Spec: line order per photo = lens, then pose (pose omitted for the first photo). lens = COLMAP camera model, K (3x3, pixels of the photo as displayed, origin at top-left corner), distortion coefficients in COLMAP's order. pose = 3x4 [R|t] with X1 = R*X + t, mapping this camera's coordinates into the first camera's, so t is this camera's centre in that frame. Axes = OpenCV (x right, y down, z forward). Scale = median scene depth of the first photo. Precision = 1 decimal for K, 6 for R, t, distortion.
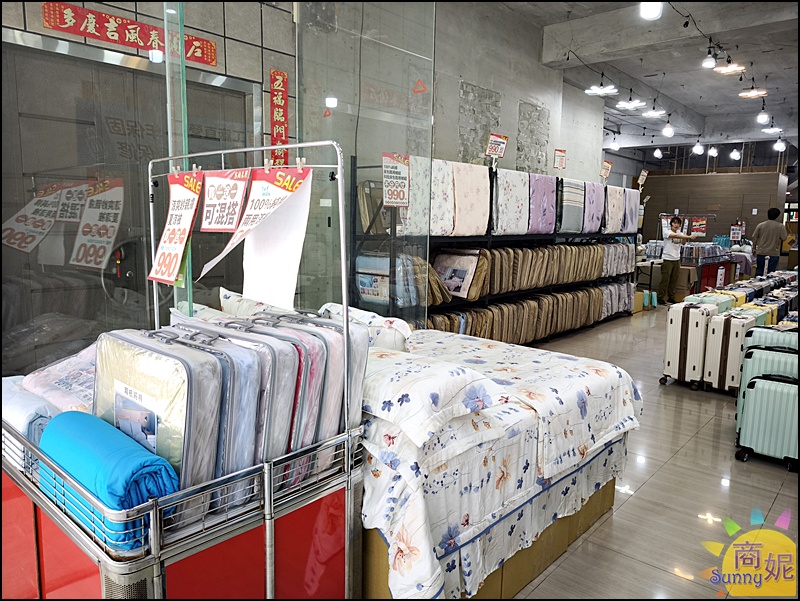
lens RADIAL K [[576.5, 0, 400.0], [0, 576.5, 300.5], [0, 0, 1]] dist [-0.002324, -0.002409]
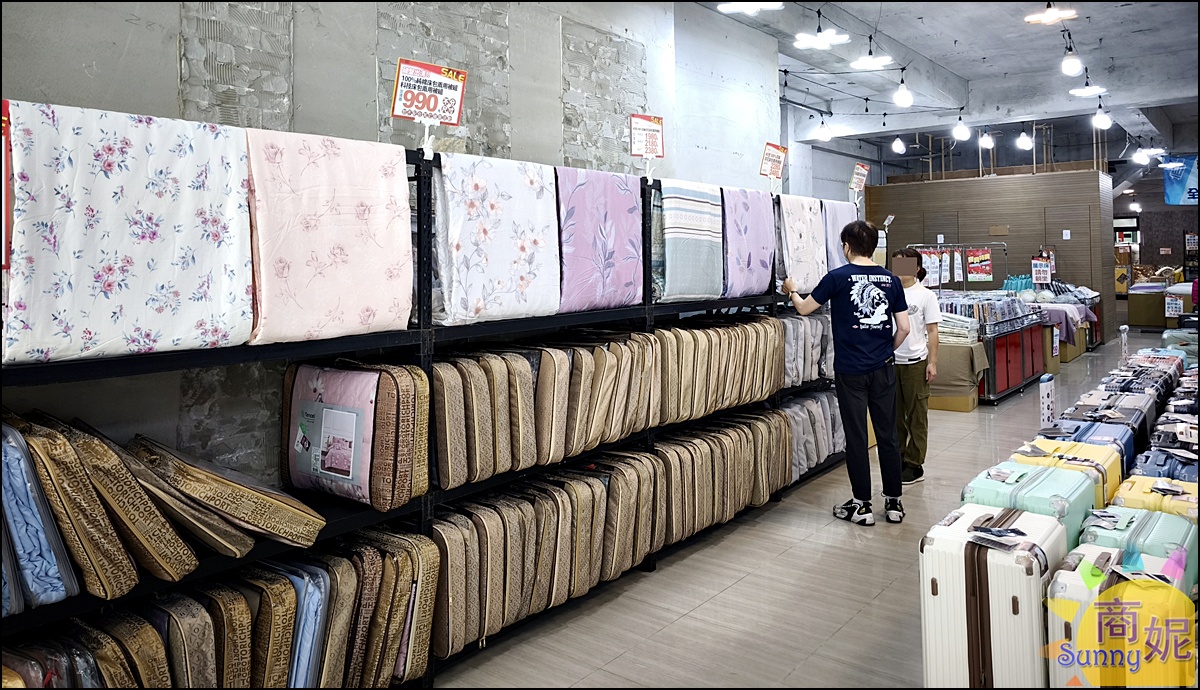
lens RADIAL K [[800.4, 0, 597.3], [0, 800.4, 229.0], [0, 0, 1]] dist [0.023519, -0.055786]
pose [[0.998902, -0.033139, 0.033119, 0.198268], [0.038468, 0.983634, -0.176023, -0.064334], [-0.026744, 0.177103, 0.983829, 0.380657]]
